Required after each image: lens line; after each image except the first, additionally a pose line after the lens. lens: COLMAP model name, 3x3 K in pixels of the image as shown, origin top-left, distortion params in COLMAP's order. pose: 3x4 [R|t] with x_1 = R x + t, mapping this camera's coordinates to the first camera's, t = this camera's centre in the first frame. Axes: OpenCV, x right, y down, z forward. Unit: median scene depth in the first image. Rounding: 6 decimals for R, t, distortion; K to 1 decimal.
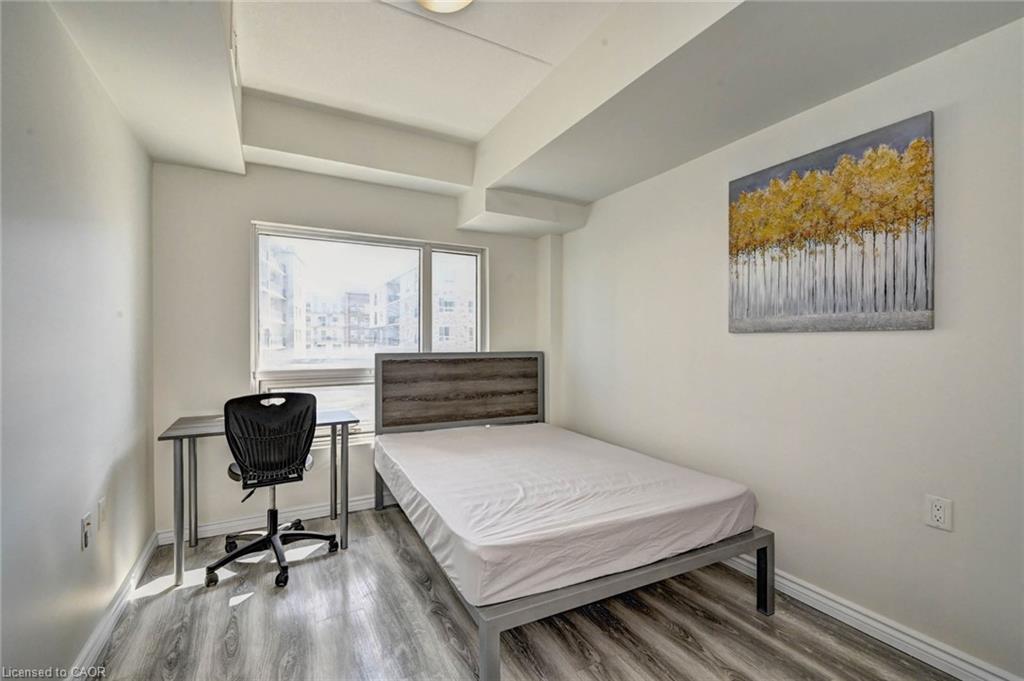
lens RADIAL K [[459.2, 0, 529.4], [0, 459.2, 340.6], [0, 0, 1]] dist [0.008434, 0.000058]
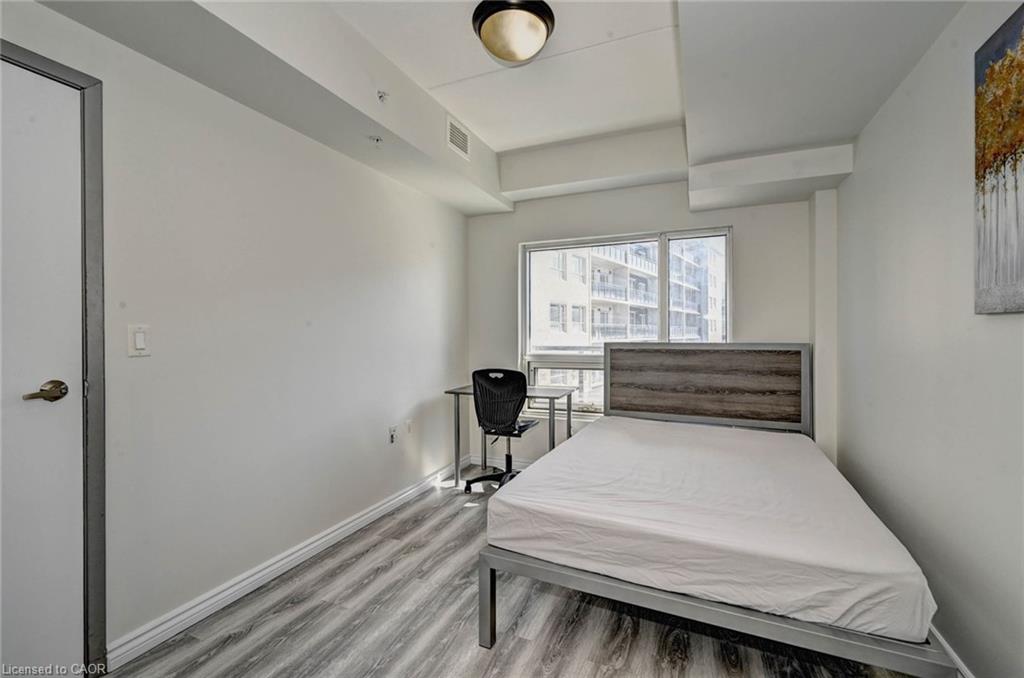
lens RADIAL K [[459.2, 0, 489.0], [0, 459.2, 330.6], [0, 0, 1]] dist [0.008434, 0.000058]
pose [[0.585099, -0.005792, -0.810941, 0.603258], [0.006008, 0.999978, -0.002807, 0.001517], [0.810939, -0.003230, 0.585121, 0.182167]]
